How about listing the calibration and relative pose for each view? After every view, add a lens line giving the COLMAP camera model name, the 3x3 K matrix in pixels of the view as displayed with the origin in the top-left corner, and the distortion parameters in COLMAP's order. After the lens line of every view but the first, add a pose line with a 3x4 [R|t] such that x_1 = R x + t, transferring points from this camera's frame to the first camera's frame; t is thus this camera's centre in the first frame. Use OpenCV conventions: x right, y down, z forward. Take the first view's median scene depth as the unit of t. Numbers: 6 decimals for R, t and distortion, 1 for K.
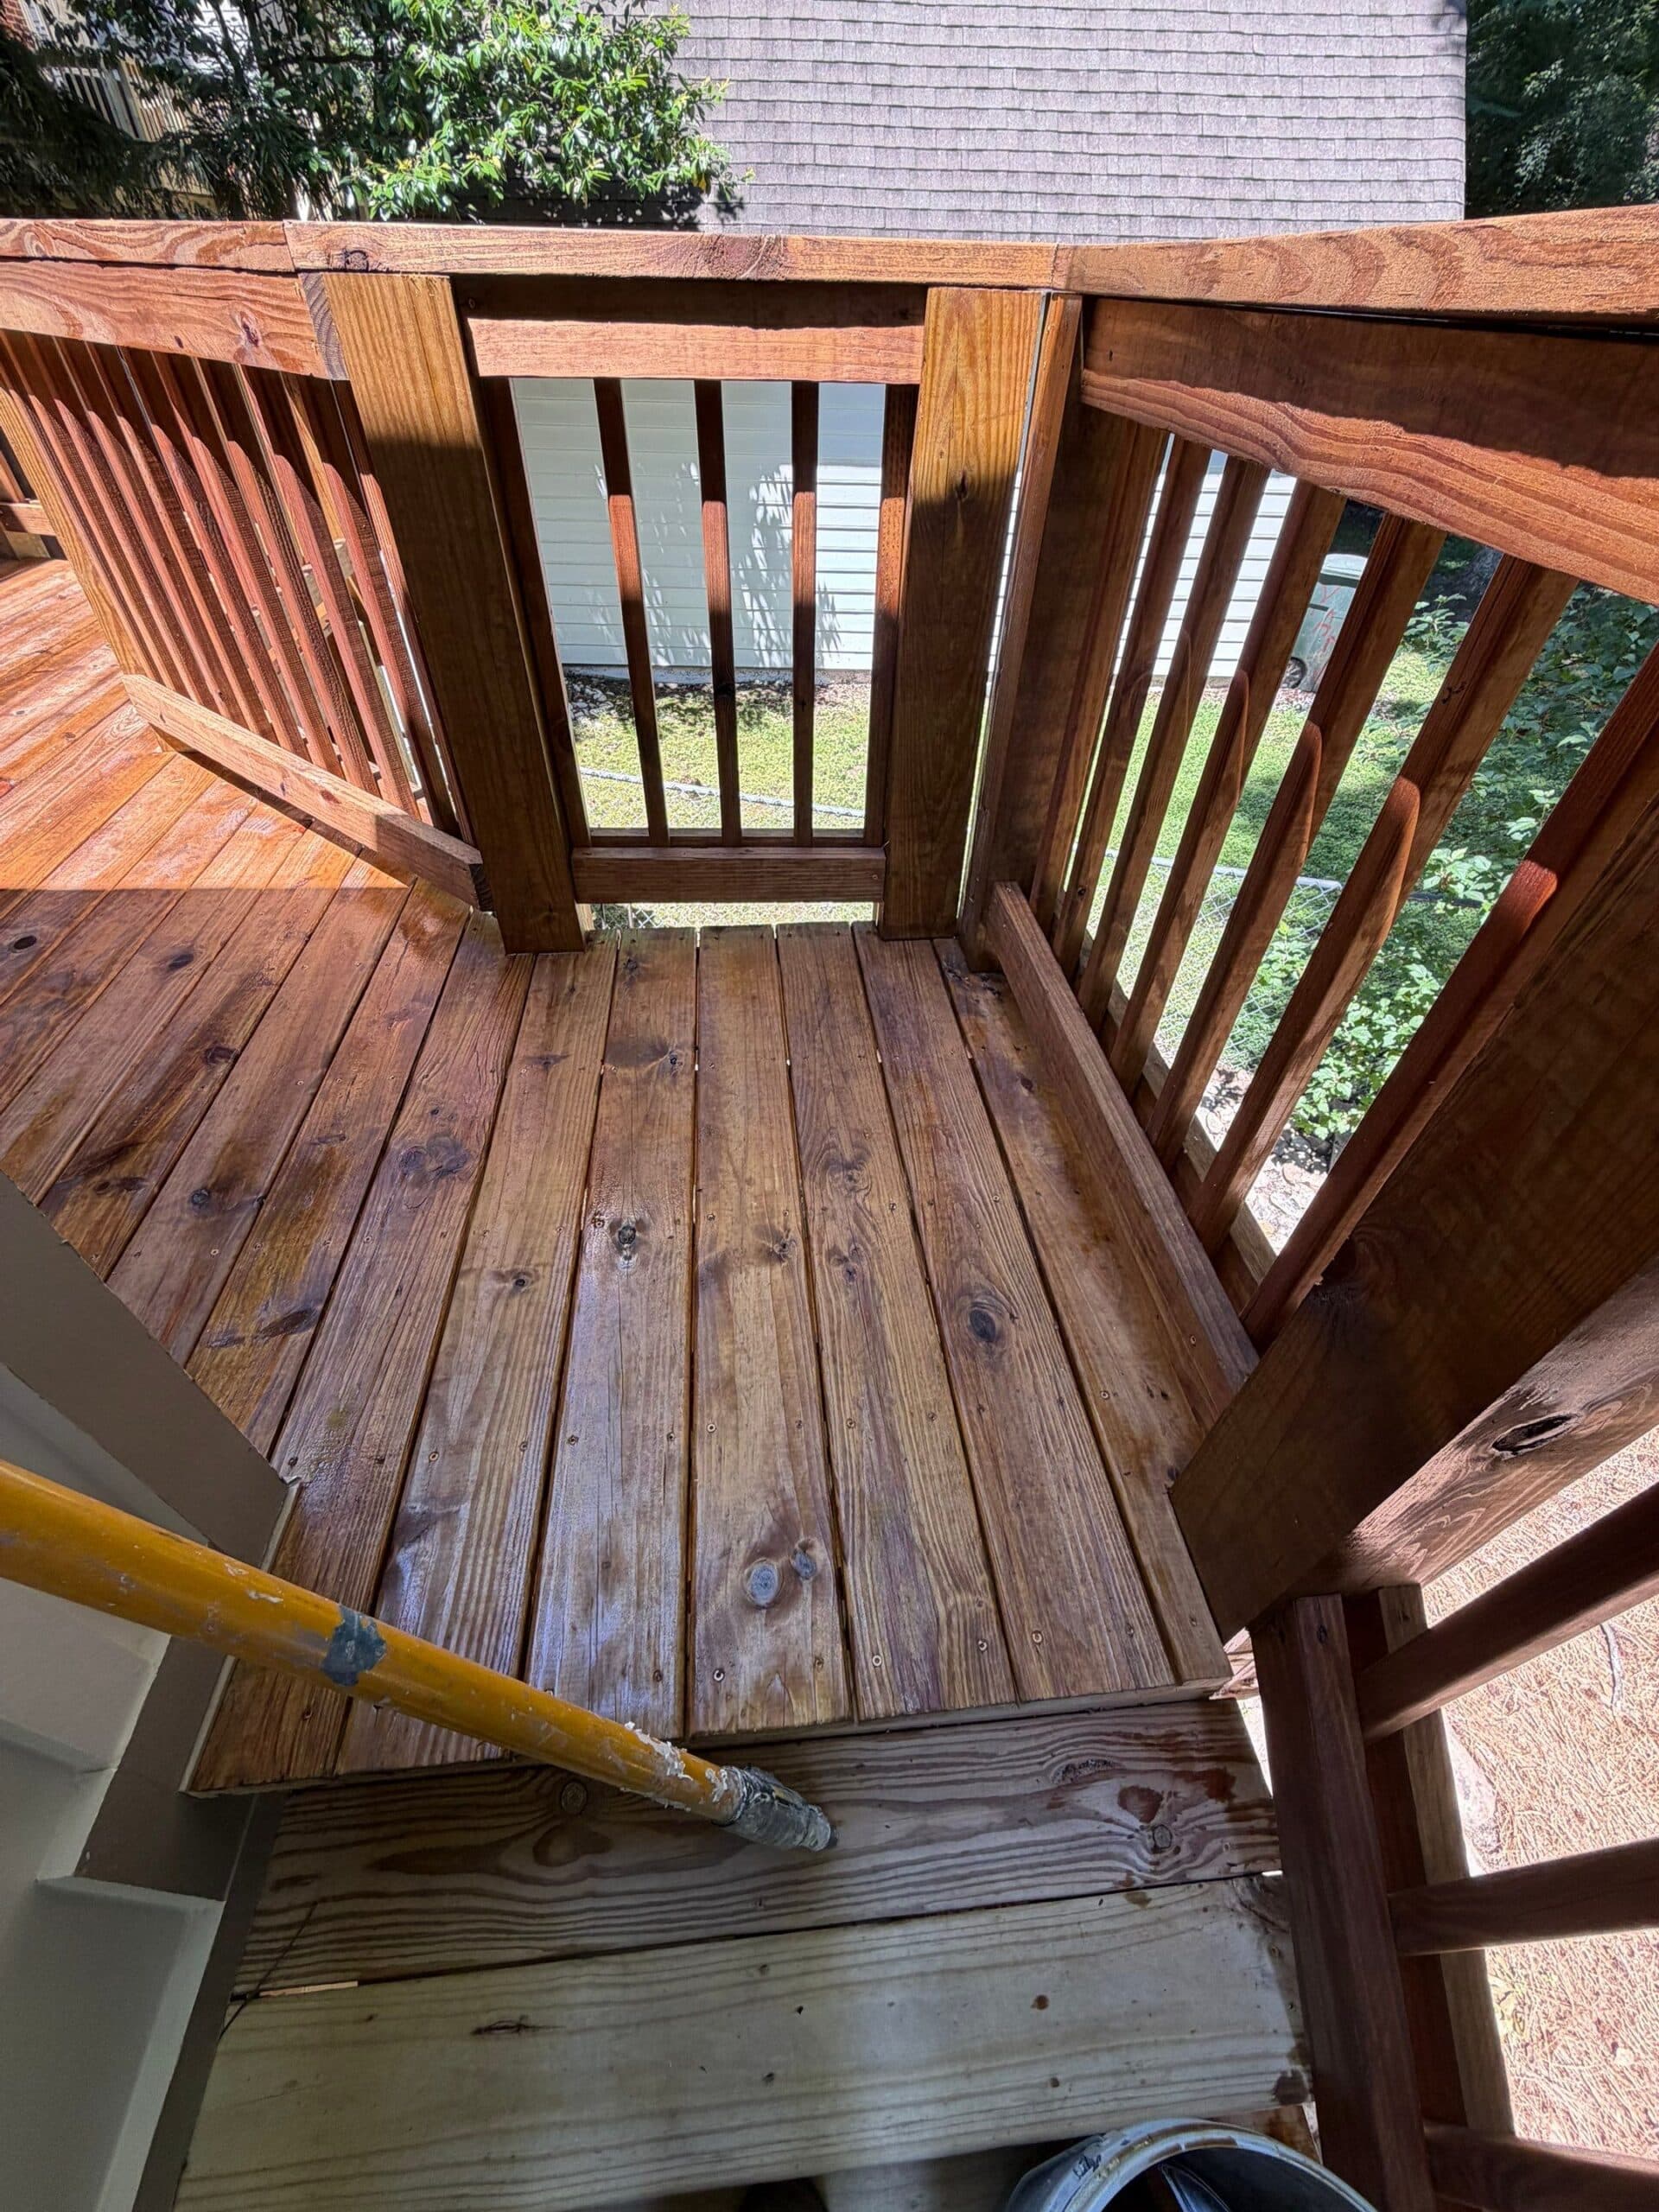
lens RADIAL K [[876.0, 0, 829.5], [0, 876.0, 1106.0], [0, 0, 1]] dist [0.000759, -0.000708]
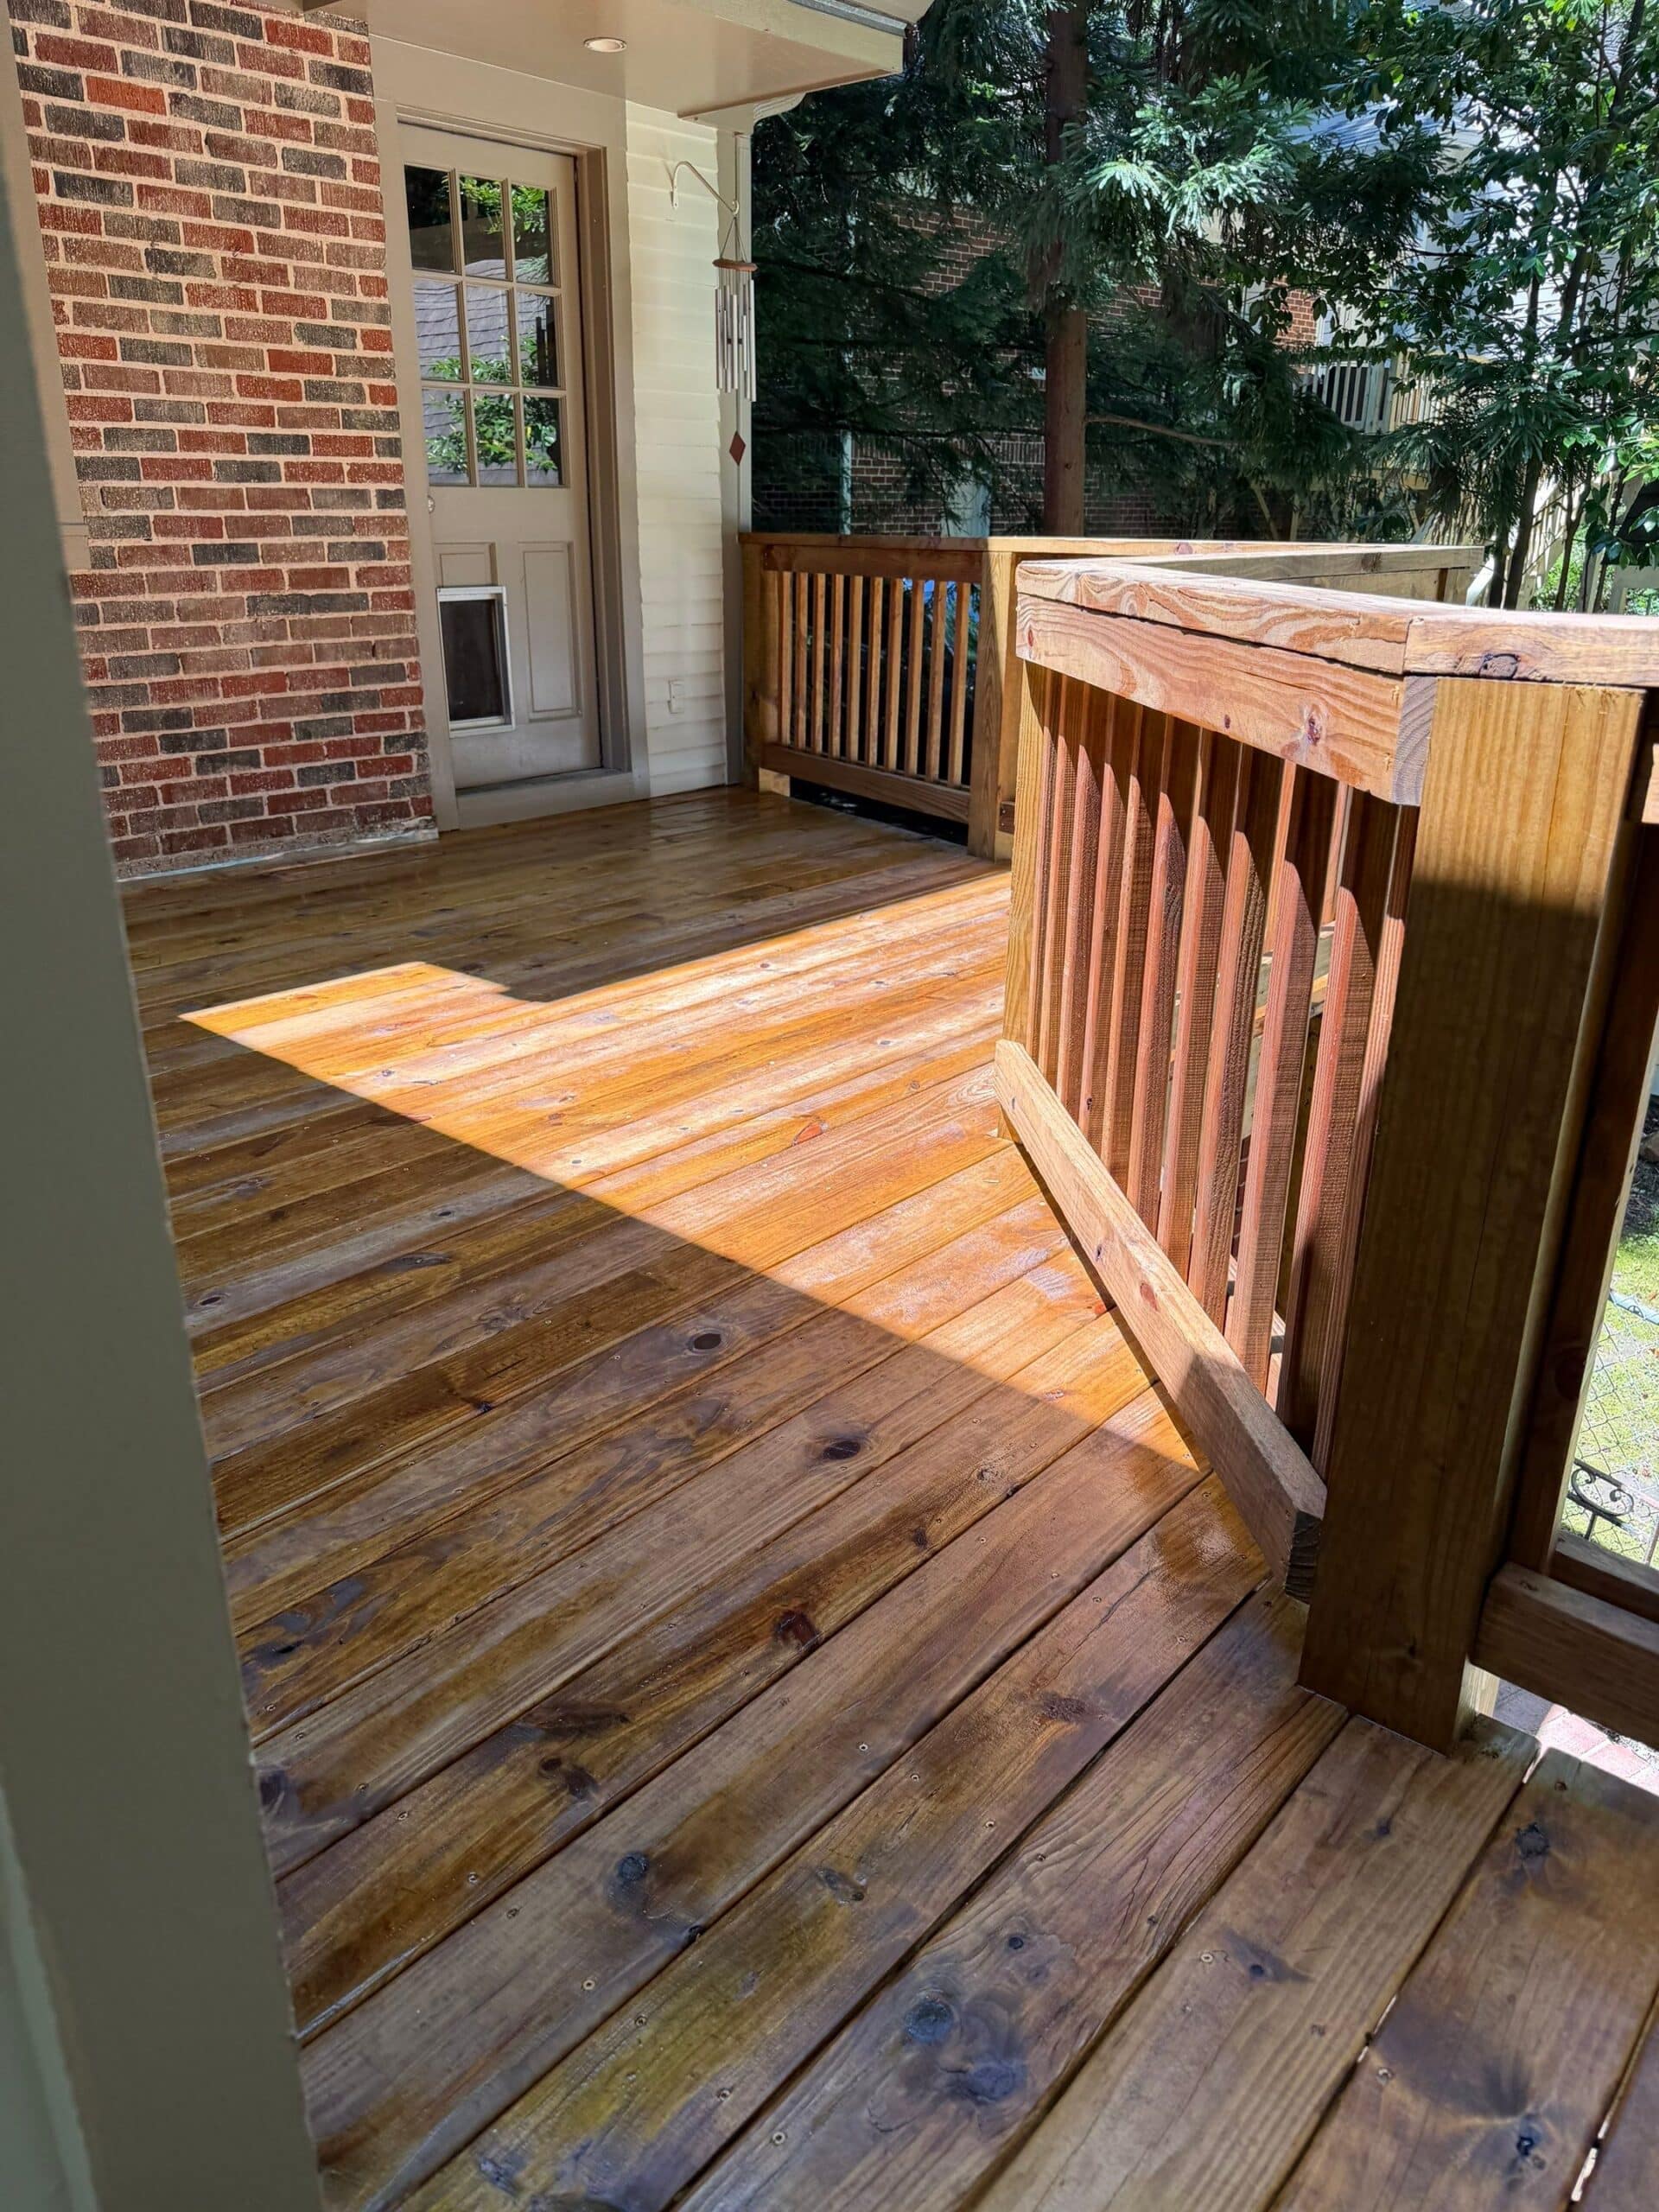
lens RADIAL K [[1539.7, 0, 829.5], [0, 1539.7, 1106.0], [0, 0, 1]] dist [0.072655, -0.097360]
pose [[0.687438, 0.238724, -0.685886, -0.015334], [-0.488840, 0.850549, -0.193912, -0.154970], [0.537088, 0.468591, 0.701397, 0.063051]]
